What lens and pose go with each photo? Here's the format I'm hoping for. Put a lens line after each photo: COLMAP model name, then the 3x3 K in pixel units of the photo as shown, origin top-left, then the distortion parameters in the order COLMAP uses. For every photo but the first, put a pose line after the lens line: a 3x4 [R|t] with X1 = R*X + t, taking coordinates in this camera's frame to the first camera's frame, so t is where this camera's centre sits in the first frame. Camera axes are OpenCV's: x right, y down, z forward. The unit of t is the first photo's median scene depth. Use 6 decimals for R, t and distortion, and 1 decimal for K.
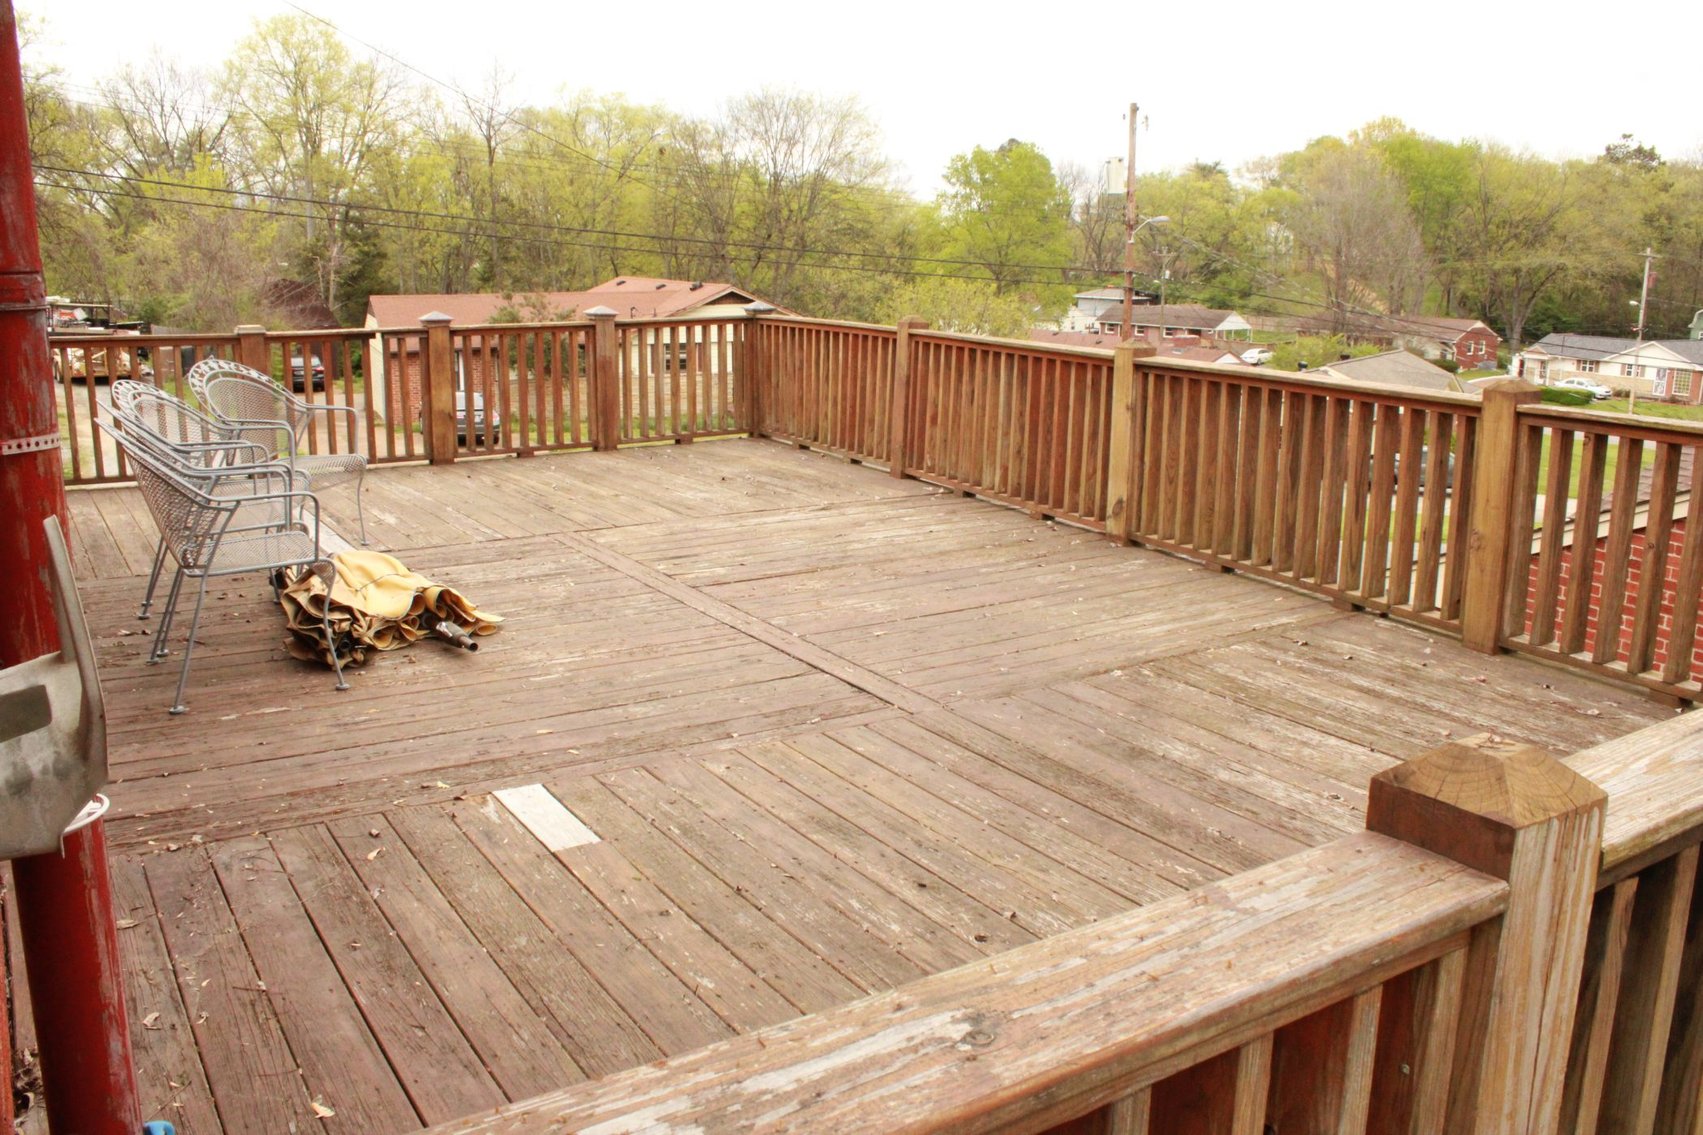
lens RADIAL K [[1410.7, 0, 847.0], [0, 1410.7, 572.5], [0, 0, 1]] dist [-0.158648, 0.137347]
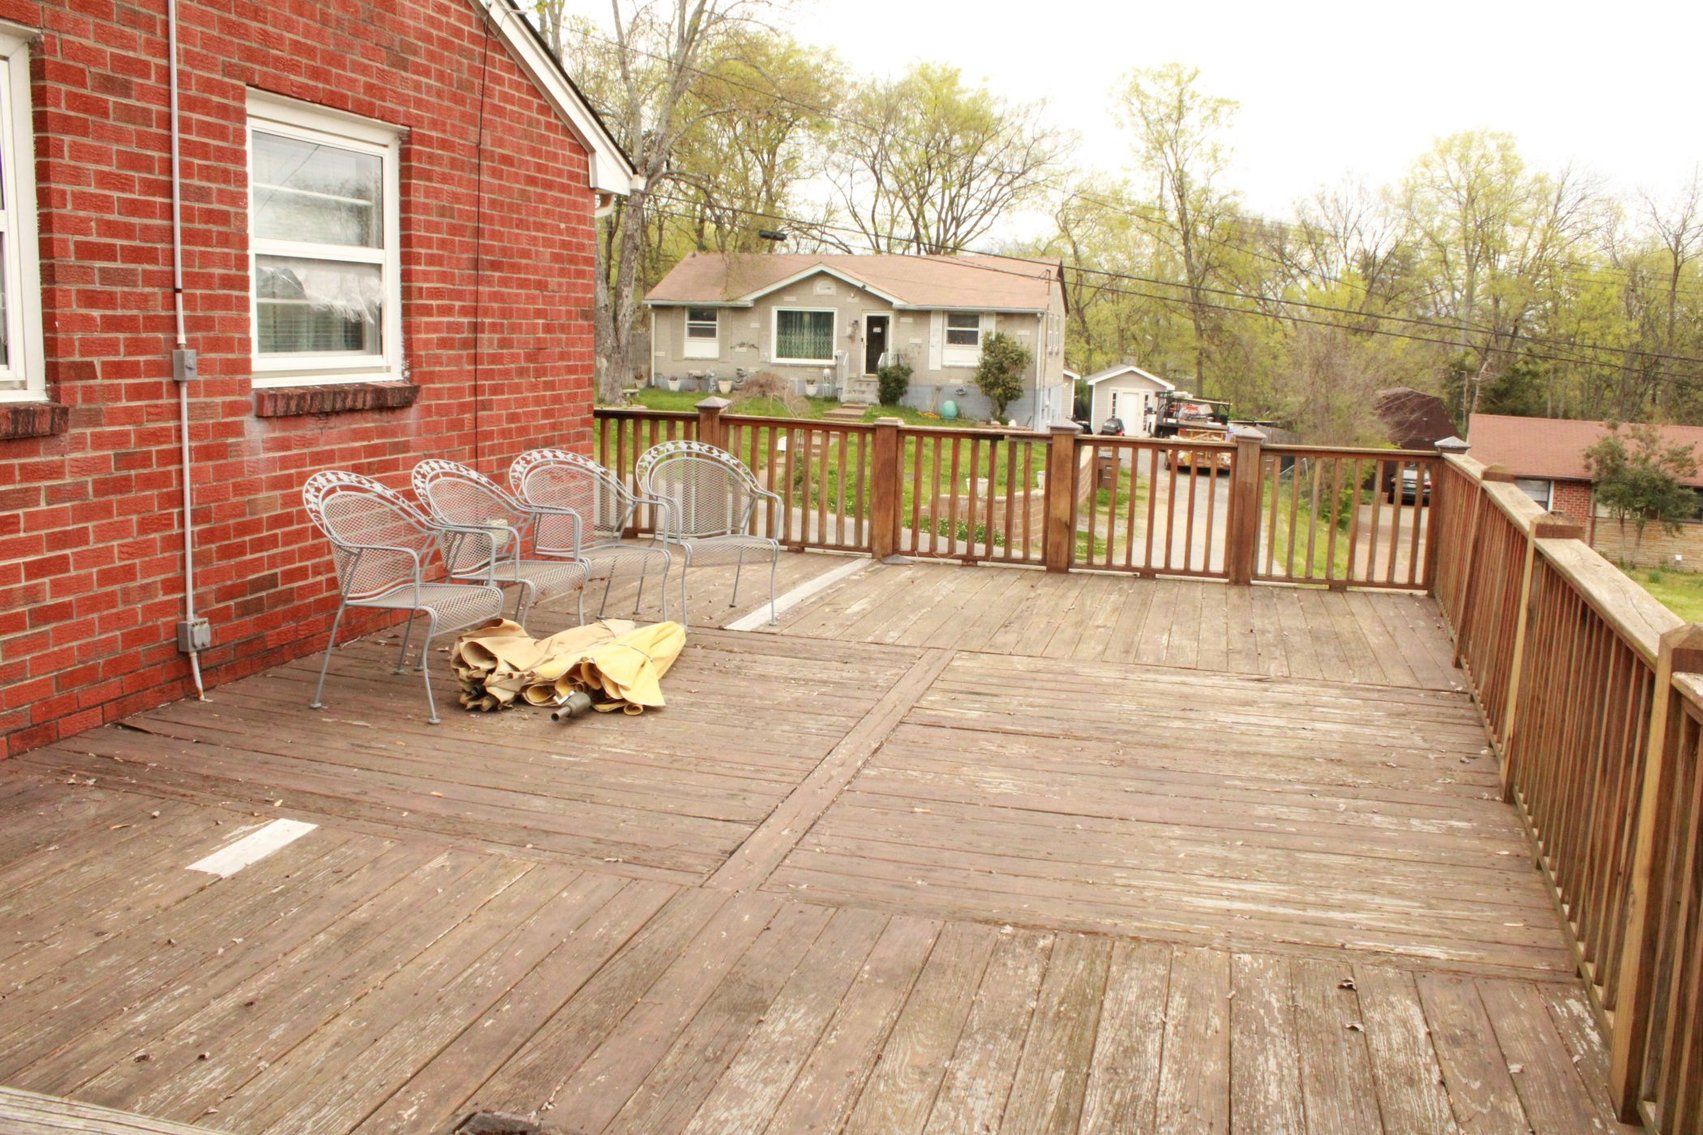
lens RADIAL K [[1410.7, 0, 839.3], [0, 1410.7, 570.2], [0, 0, 1]] dist [-0.158648, 0.137347]
pose [[0.676150, 0.132365, -0.724776, 0.669884], [-0.190656, 0.981656, 0.001414, -0.104514], [0.711668, 0.137227, 0.688983, 0.409095]]
